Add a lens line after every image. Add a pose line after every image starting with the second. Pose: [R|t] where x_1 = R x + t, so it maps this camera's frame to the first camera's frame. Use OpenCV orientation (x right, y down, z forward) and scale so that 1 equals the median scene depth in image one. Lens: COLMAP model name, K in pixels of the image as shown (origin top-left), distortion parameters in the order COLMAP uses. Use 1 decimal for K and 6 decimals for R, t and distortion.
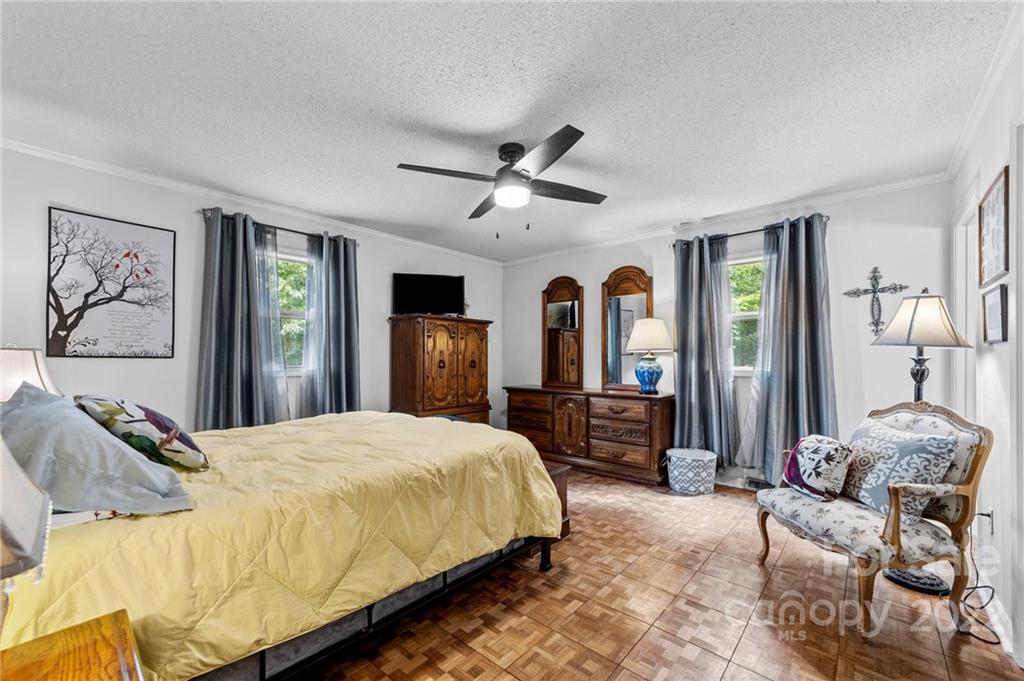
lens RADIAL K [[405.5, 0, 522.6], [0, 405.5, 354.3], [0, 0, 1]] dist [-0.002119, 0.000259]
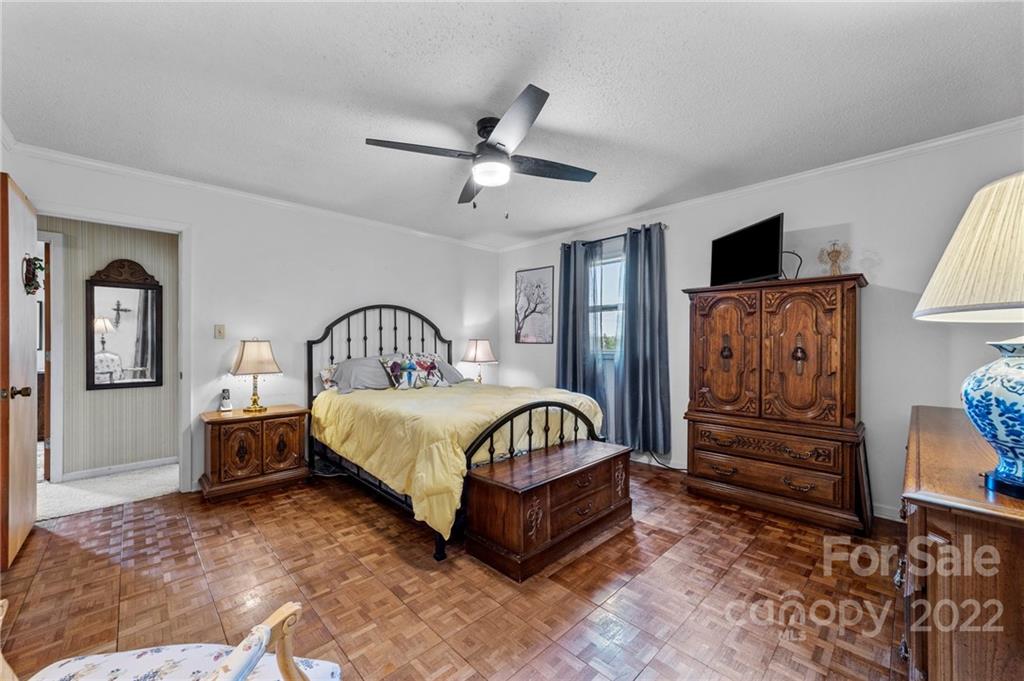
lens RADIAL K [[405.5, 0, 511.7], [0, 405.5, 341.3], [0, 0, 1]] dist [-0.002119, 0.000259]
pose [[-0.095493, -0.001368, -0.995429, 0.611792], [0.010178, 0.999945, -0.002350, 0.002182], [0.995378, -0.010356, -0.095474, 0.760317]]
